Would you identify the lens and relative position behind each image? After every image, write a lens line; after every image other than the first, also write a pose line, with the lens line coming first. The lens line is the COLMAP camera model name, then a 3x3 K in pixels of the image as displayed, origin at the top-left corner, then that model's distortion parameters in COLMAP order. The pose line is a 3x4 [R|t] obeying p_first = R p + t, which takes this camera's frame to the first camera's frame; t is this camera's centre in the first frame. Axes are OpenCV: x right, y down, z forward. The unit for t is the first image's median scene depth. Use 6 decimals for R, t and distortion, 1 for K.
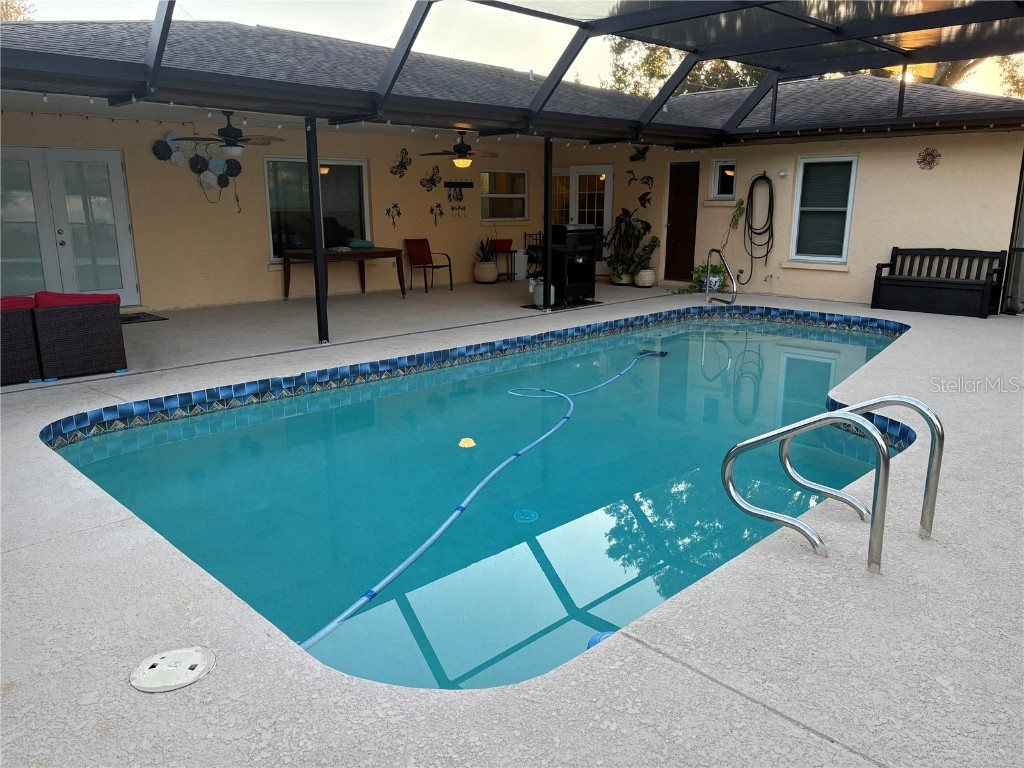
lens RADIAL K [[759.4, 0, 487.5], [0, 759.4, 382.9], [0, 0, 1]] dist [0.043488, -0.001400]
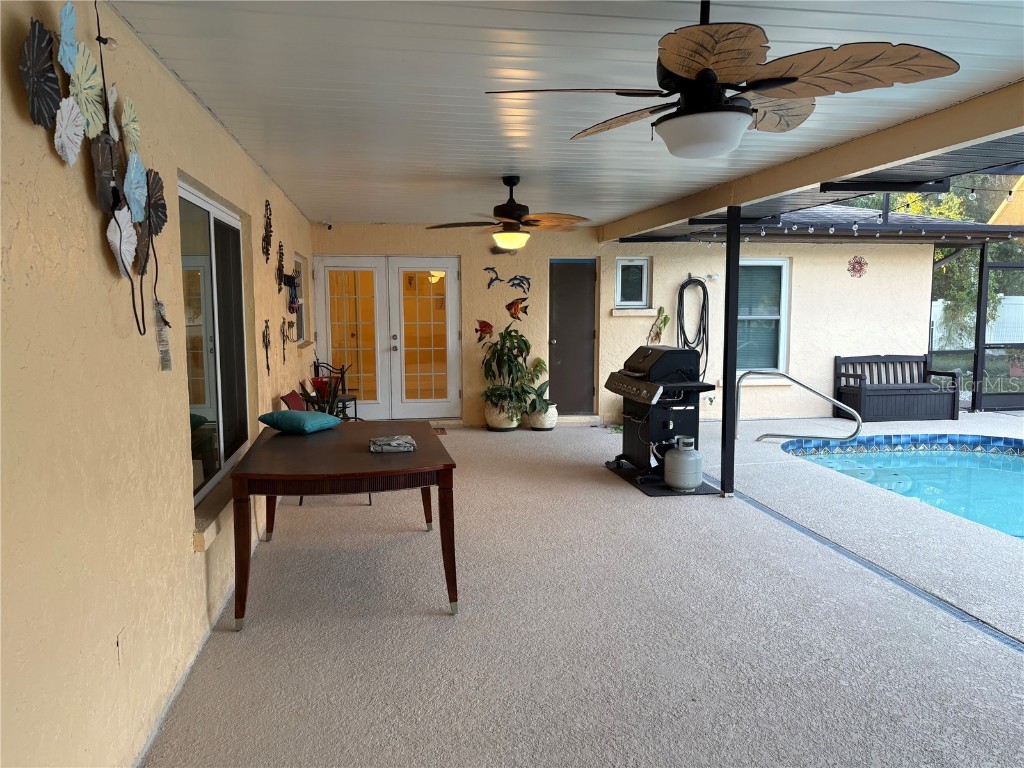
lens RADIAL K [[781.9, 0, 480.3], [0, 781.9, 388.1], [0, 0, 1]] dist [0.007312, -0.000653]
pose [[0.594784, -0.089493, 0.798888, -0.518302], [0.195917, 0.979956, -0.036087, -0.196087], [-0.779646, 0.177979, 0.600396, 0.798842]]
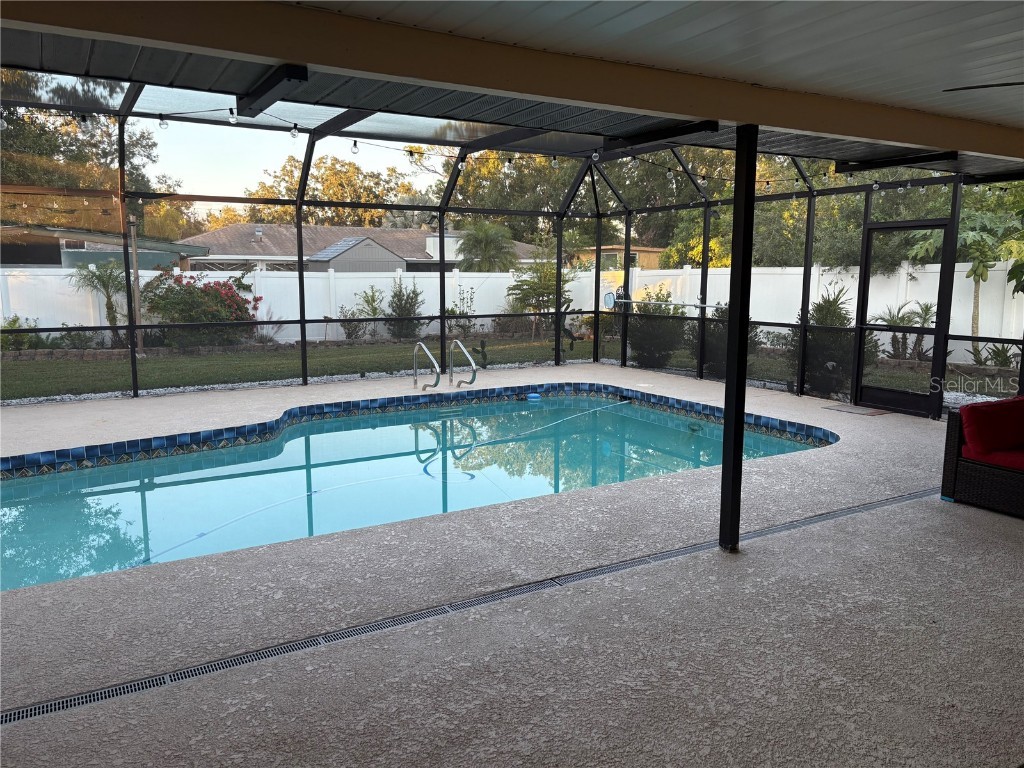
lens RADIAL K [[774.8, 0, 505.3], [0, 774.8, 380.8], [0, 0, 1]] dist [0.030656, -0.007755]
pose [[-0.975189, -0.030283, 0.219294, -0.148519], [0.052811, 0.930174, 0.363300, -0.285744], [-0.214984, 0.365867, -0.905496, 1.172068]]
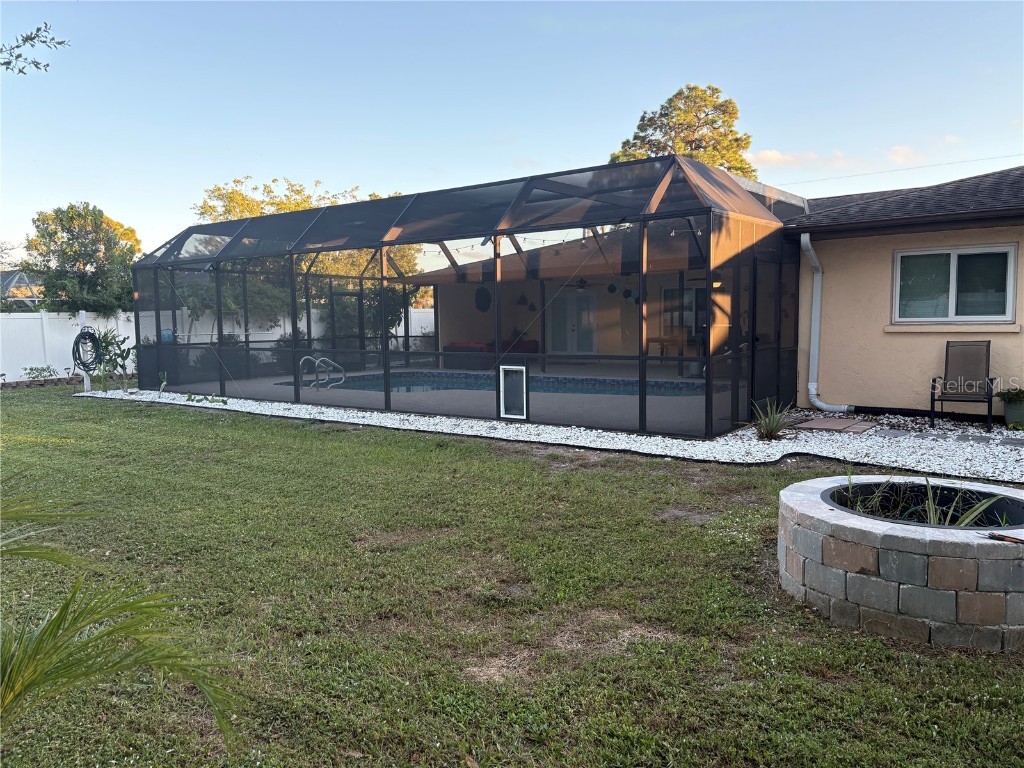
lens RADIAL K [[759.4, 0, 487.5], [0, 759.4, 382.9], [0, 0, 1]] dist [0.043488, -0.001400]
pose [[0.144741, 0.083885, -0.985907, 1.593442], [-0.219209, 0.974359, 0.050720, -0.079535], [0.964882, 0.208779, 0.159418, 0.384305]]
